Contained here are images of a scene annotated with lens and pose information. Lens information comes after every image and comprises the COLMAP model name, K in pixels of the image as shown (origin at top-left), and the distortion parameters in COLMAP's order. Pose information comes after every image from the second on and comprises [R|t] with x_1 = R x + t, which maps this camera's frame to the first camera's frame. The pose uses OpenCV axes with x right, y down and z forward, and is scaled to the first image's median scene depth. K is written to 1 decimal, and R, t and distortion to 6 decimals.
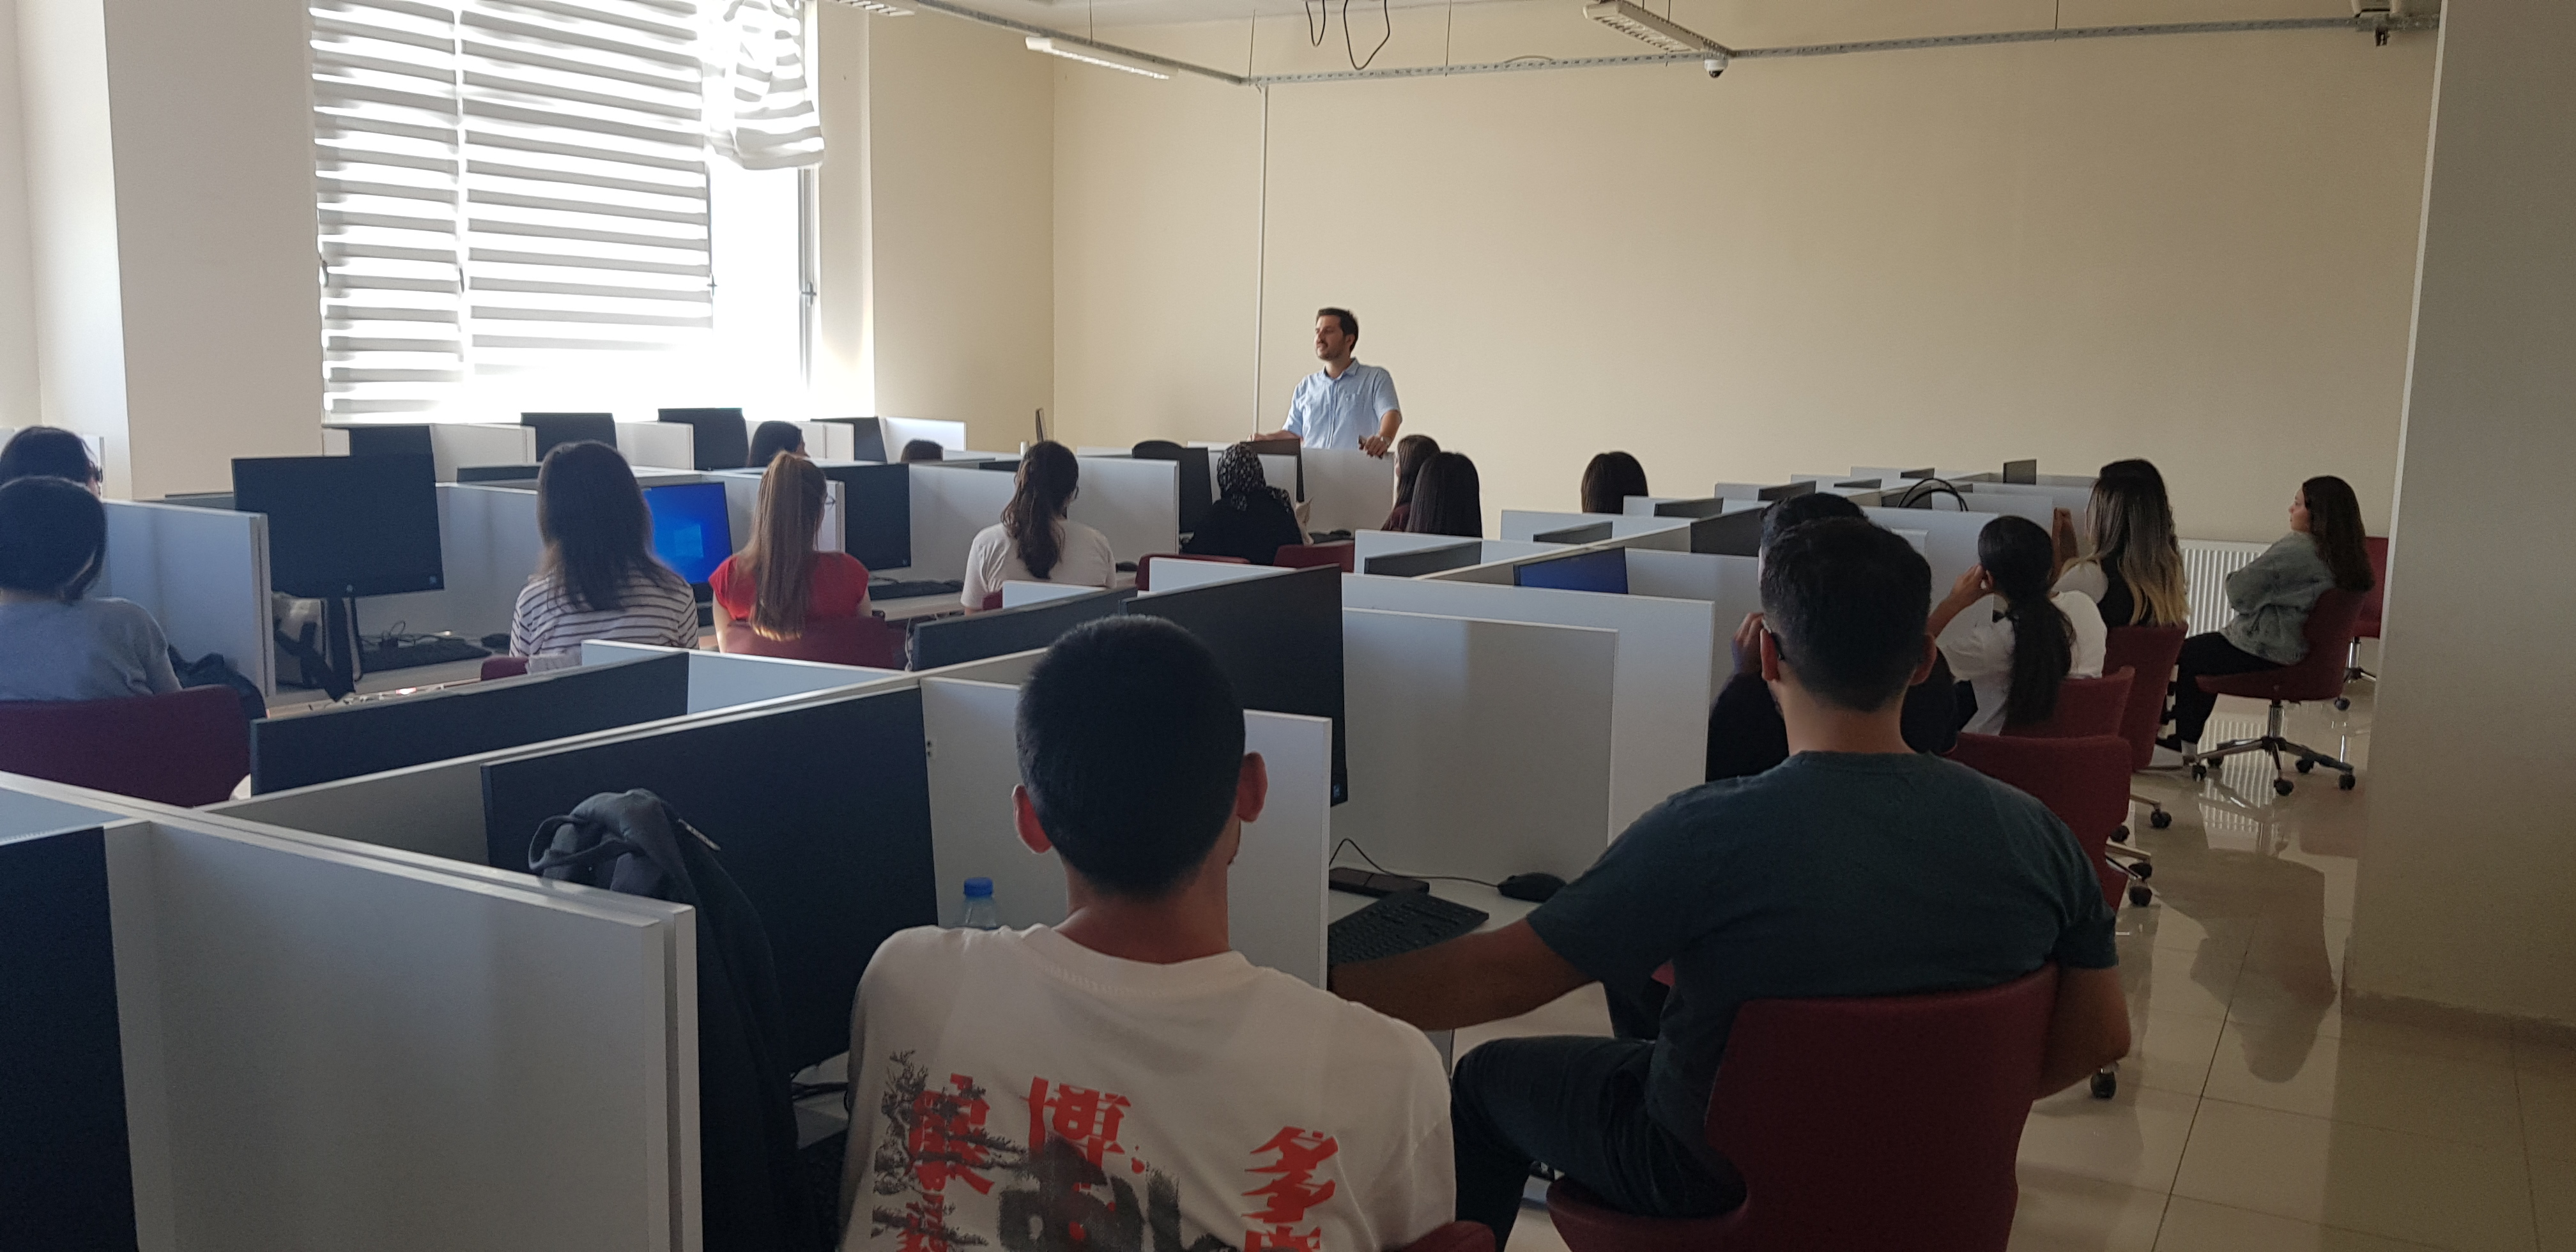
lens RADIAL K [[2039.5, 0, 1274.8], [0, 2039.5, 629.1], [0, 0, 1]] dist [0.052407, -0.085336]
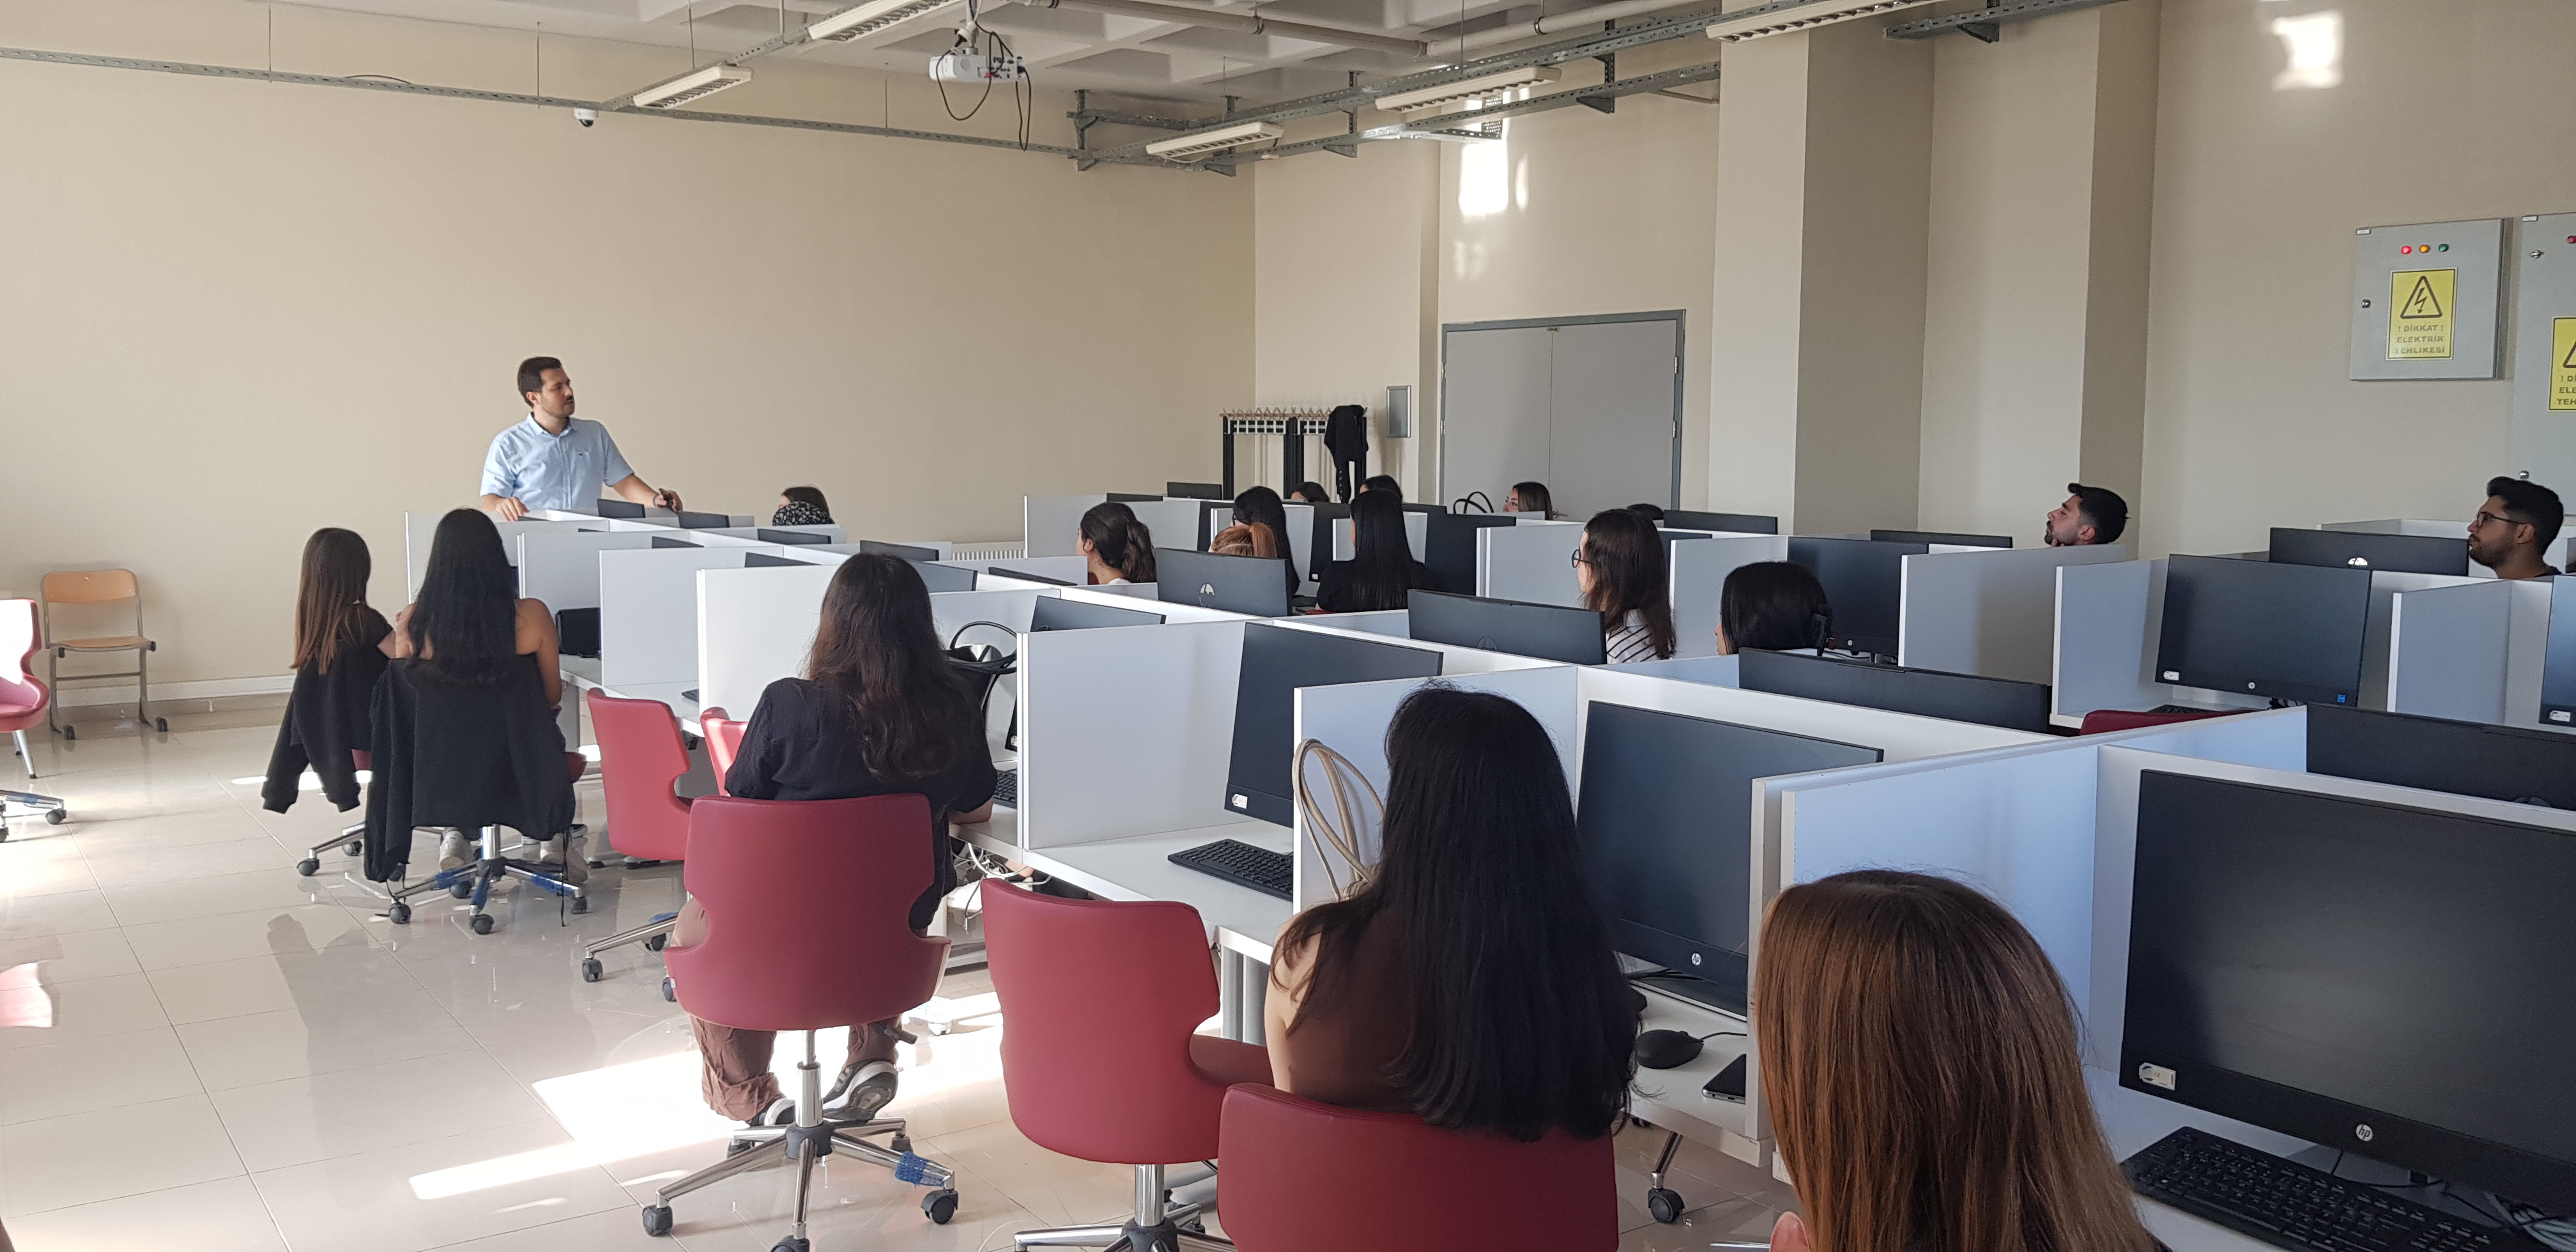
lens RADIAL K [[2039.5, 0, 1263.5], [0, 2039.5, 639.5], [0, 0, 1]] dist [0.052407, -0.085336]
pose [[0.429407, -0.111779, 0.896167, -0.531141], [0.125892, 0.990031, 0.063164, -0.038867], [-0.894293, 0.085697, 0.439198, 0.260987]]
